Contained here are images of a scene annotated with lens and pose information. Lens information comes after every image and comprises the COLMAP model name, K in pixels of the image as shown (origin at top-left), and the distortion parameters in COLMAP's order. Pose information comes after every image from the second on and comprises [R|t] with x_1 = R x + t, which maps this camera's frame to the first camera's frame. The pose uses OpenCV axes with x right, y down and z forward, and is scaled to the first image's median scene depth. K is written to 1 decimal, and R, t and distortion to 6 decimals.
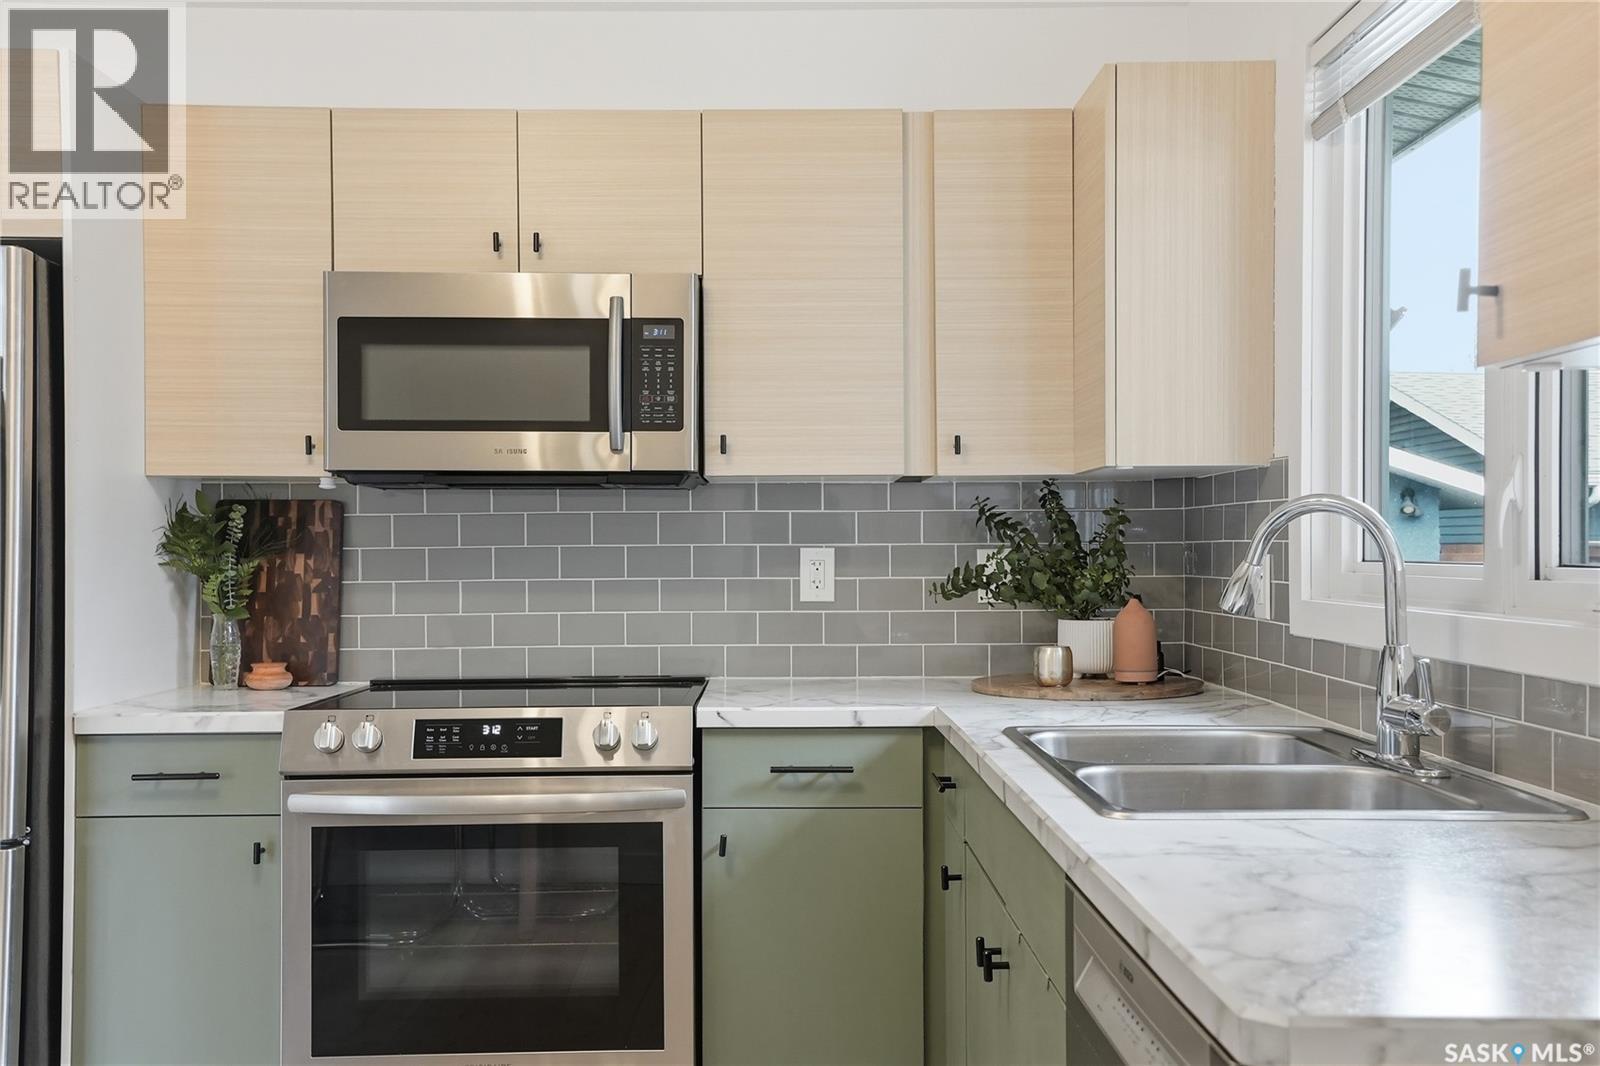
lens RADIAL K [[1518.9, 0, 801.5], [0, 1518.9, 554.5], [0, 0, 1]] dist [0.062548, -0.000208]
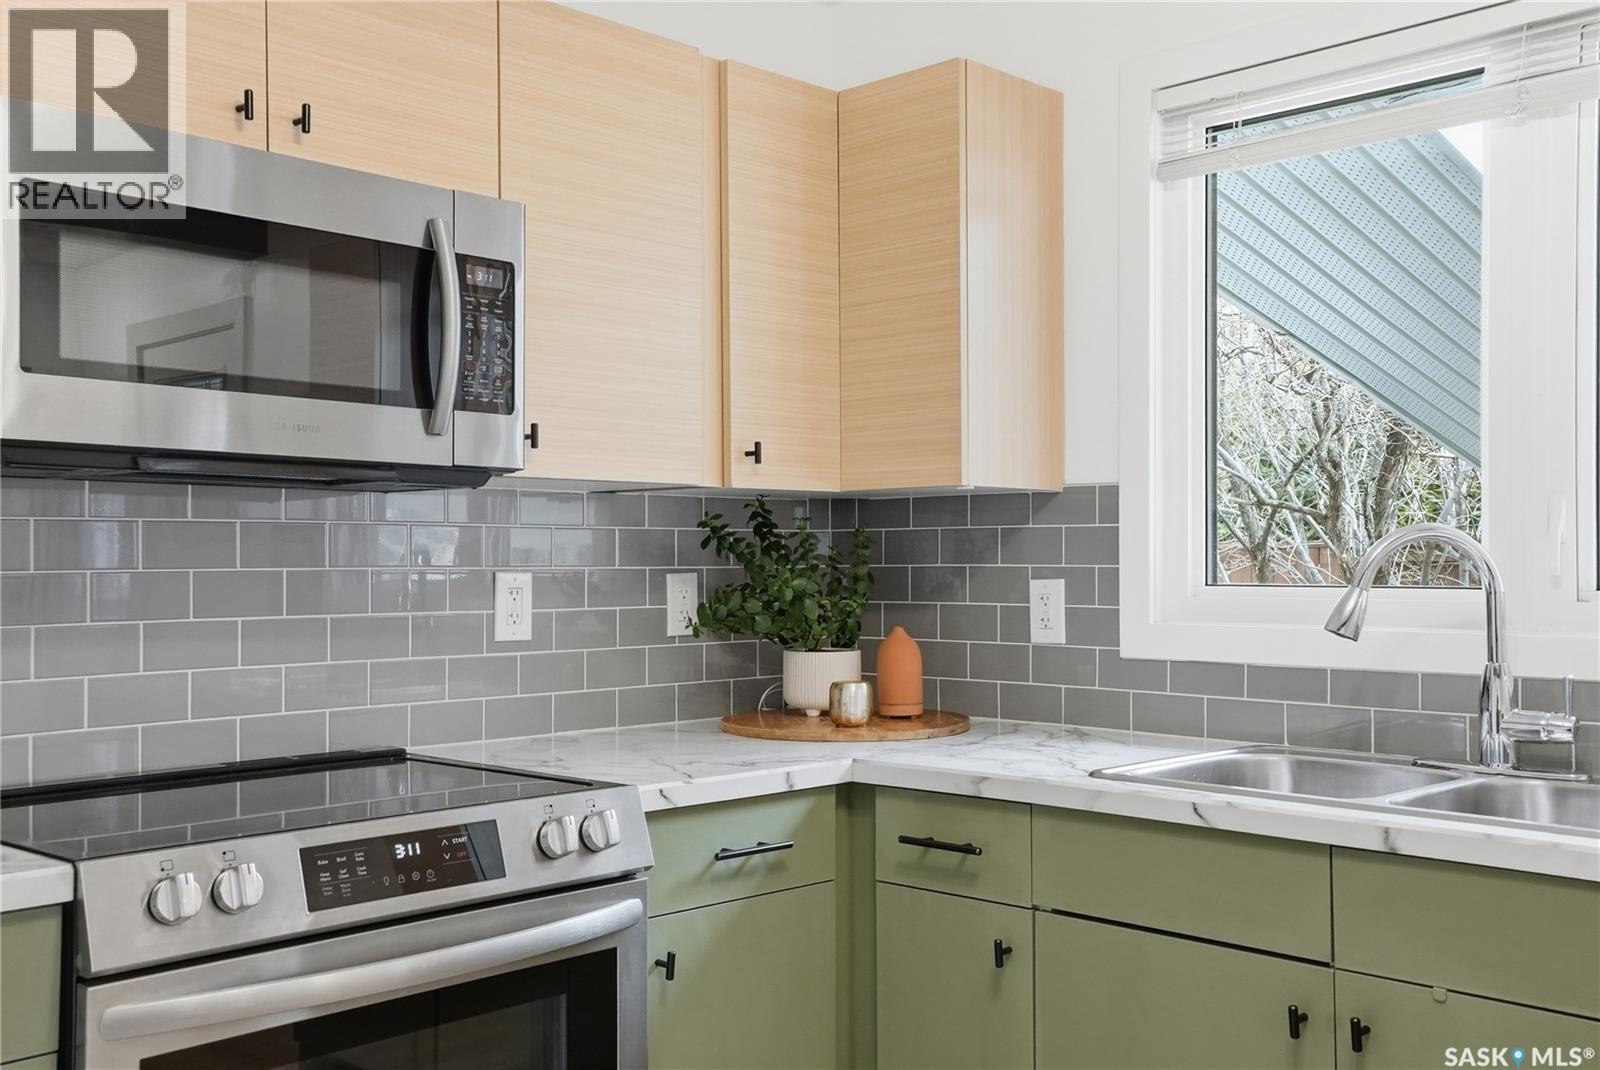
lens RADIAL K [[1576.1, 0, 800.0], [0, 1576.1, 535.0], [0, 0, 1]] dist [0.069420, 0.002388]
pose [[0.718175, 0.015722, 0.695685, -0.538793], [0.002385, 0.999683, -0.025054, -0.003363], [-0.695858, 0.019652, 0.717910, 0.371665]]
